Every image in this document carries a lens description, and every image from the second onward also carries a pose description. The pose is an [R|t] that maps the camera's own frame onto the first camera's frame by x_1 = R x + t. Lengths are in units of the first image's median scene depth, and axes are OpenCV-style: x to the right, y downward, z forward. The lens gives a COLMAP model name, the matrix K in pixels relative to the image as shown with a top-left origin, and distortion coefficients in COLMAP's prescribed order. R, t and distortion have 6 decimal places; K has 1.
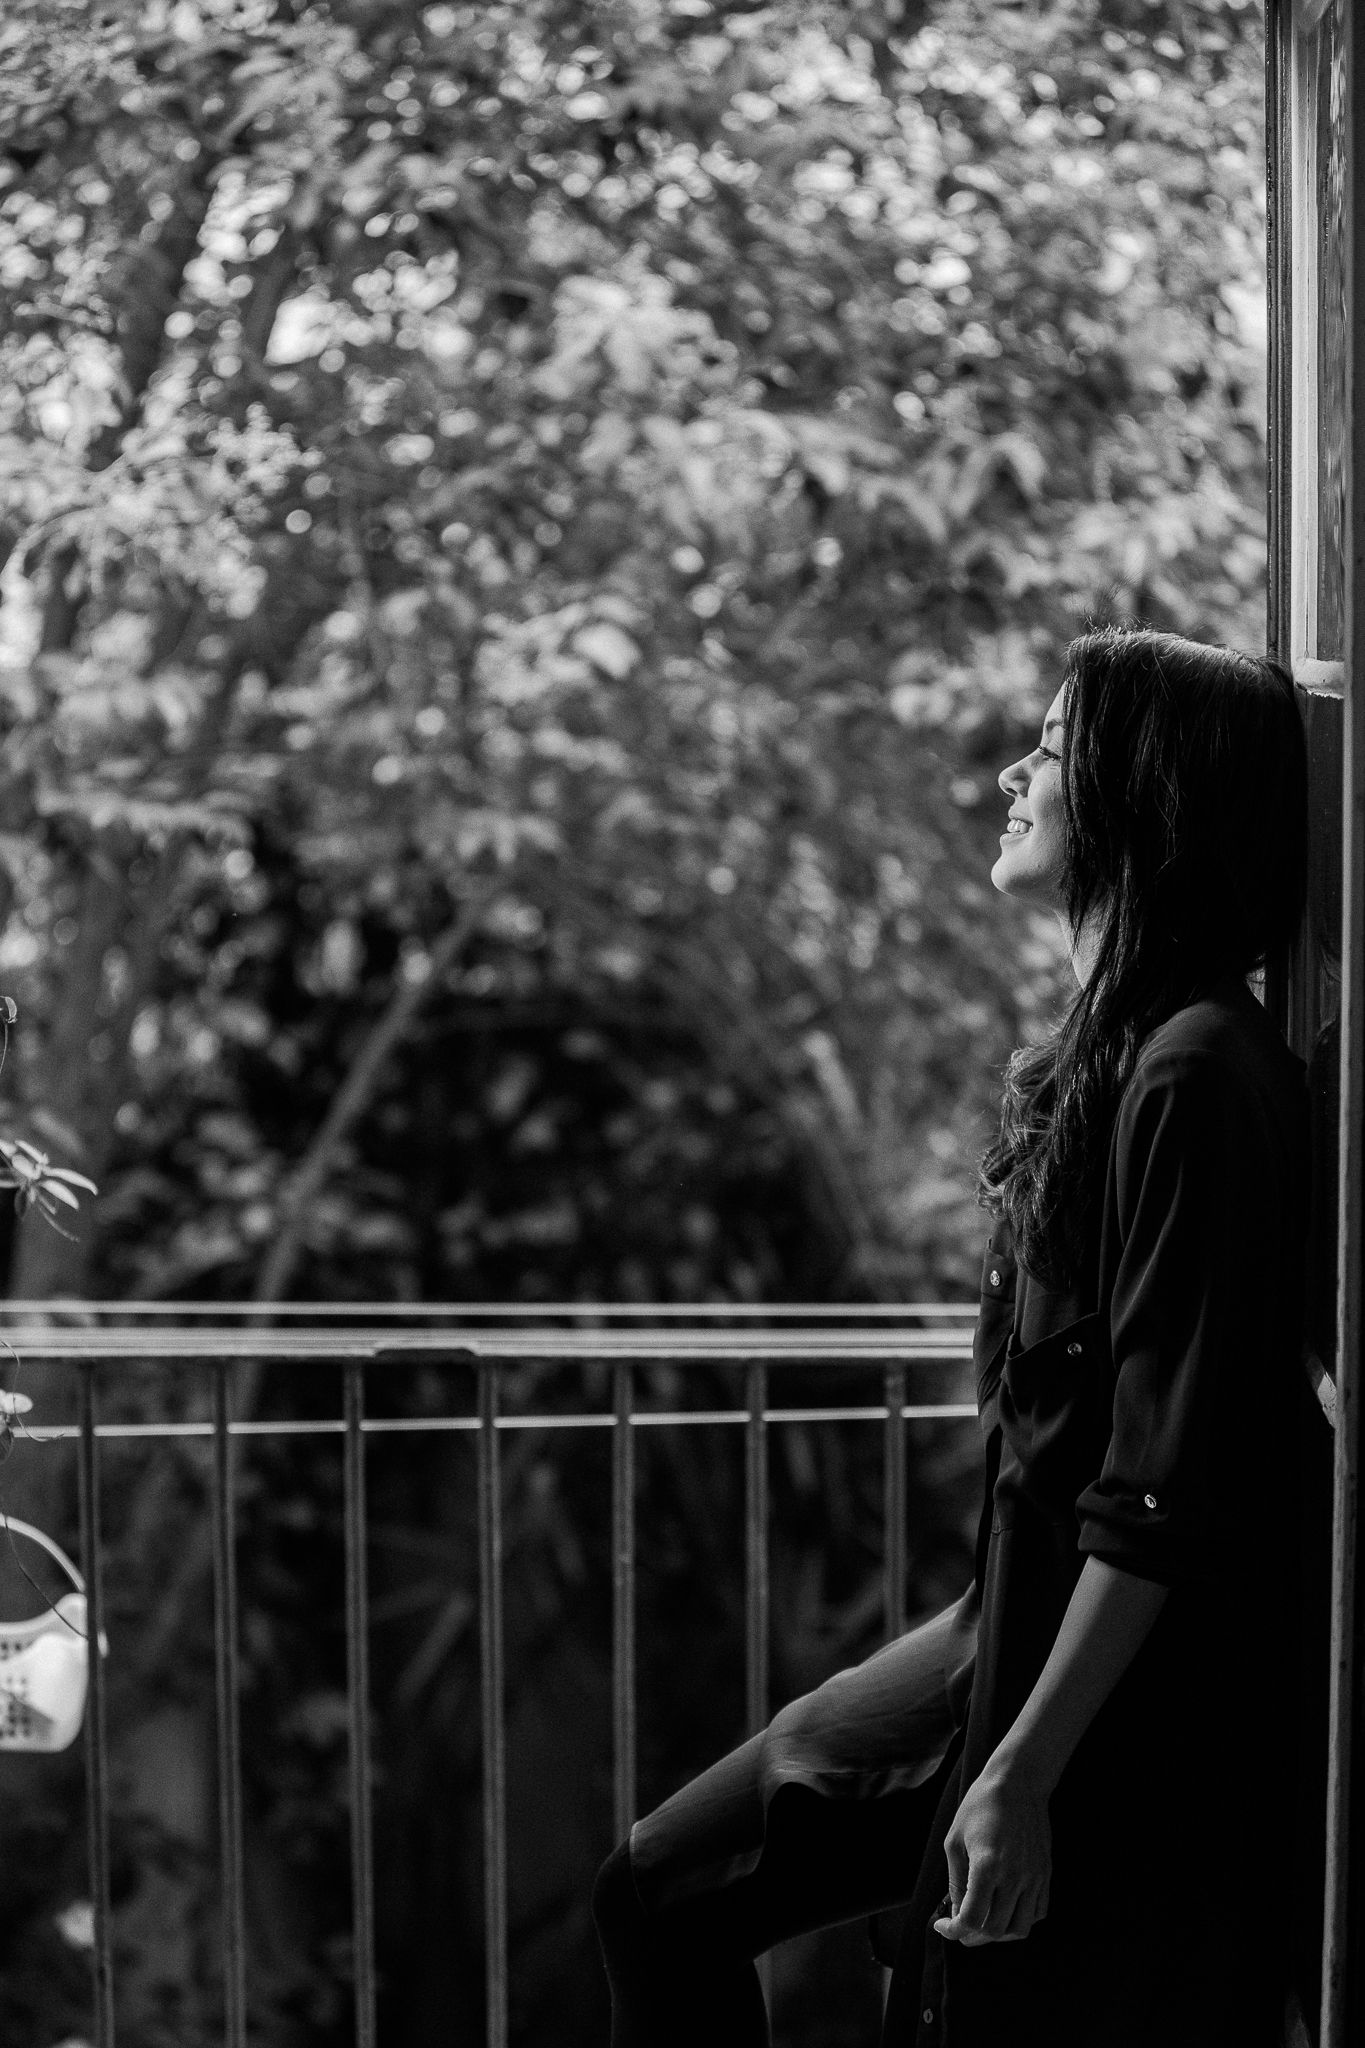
lens RADIAL K [[4005.4, 0, 682.5], [0, 4005.4, 1024.0], [0, 0, 1]] dist [-0.001328, -0.011241]
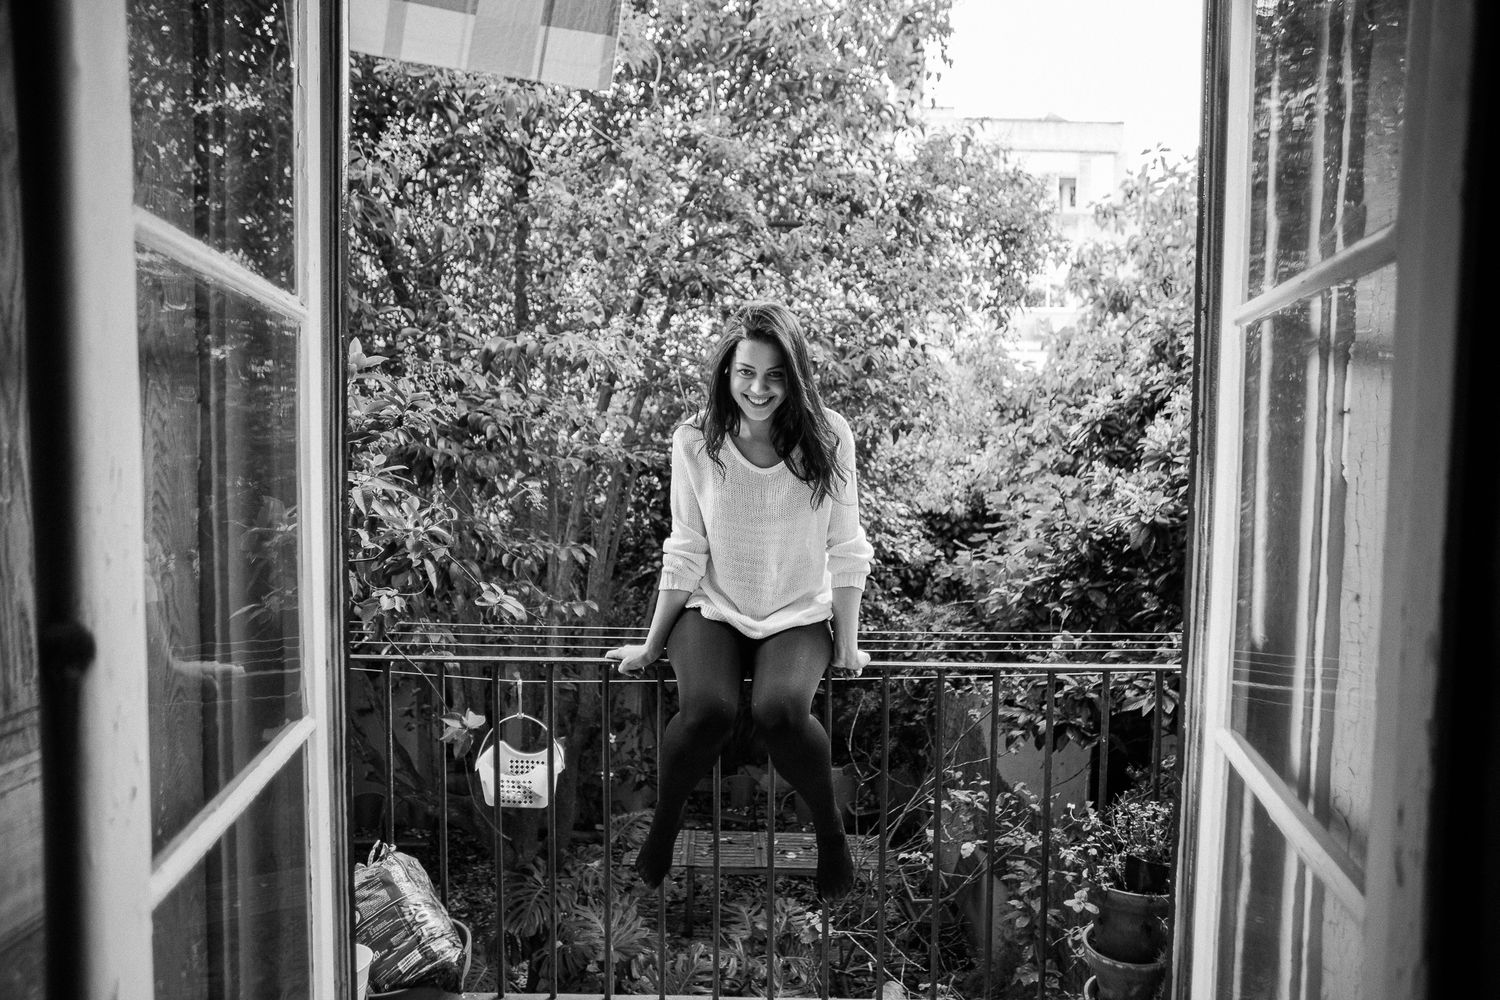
lens RADIAL K [[857.8, 0, 745.8], [0, 857.8, 481.1], [0, 0, 1]] dist [-0.038767, 0.000021]
pose [[0.999826, 0.015425, -0.010513, -0.008070], [-0.015864, 0.998947, -0.043042, -0.000378], [0.009838, 0.043201, 0.999018, 0.136646]]
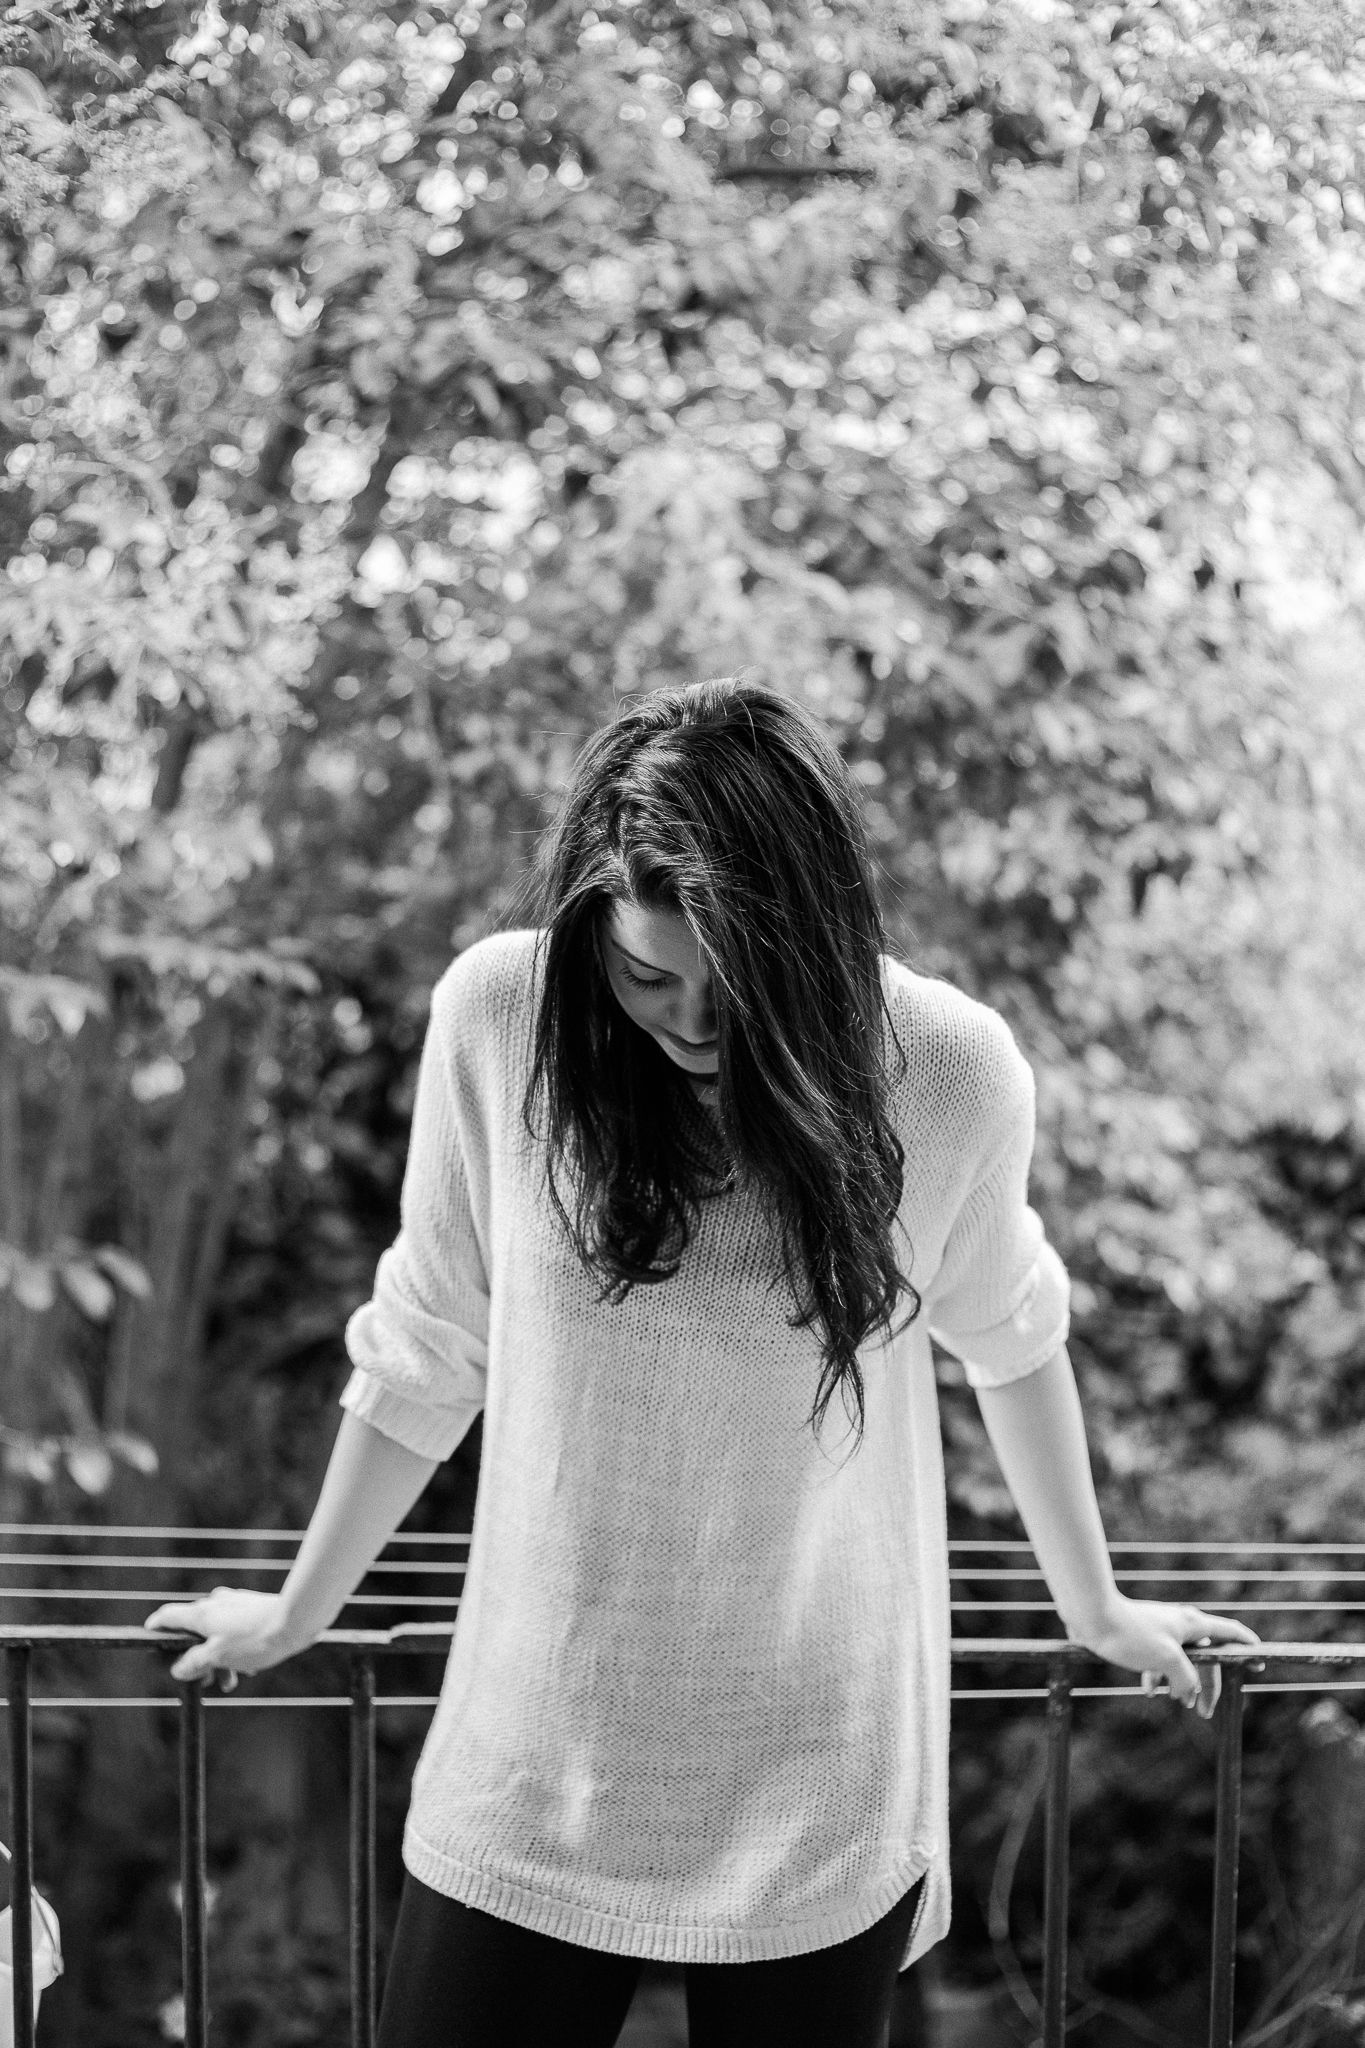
lens RADIAL K [[2973.1, 0, 682.5], [0, 2973.1, 1024.0], [0, 0, 1]] dist [-0.031873, -0.084623]
pose [[0.999881, 0.015029, -0.003433, -0.005125], [-0.015147, 0.999181, -0.037534, -0.004592], [0.002866, 0.037581, 0.999289, 0.118279]]
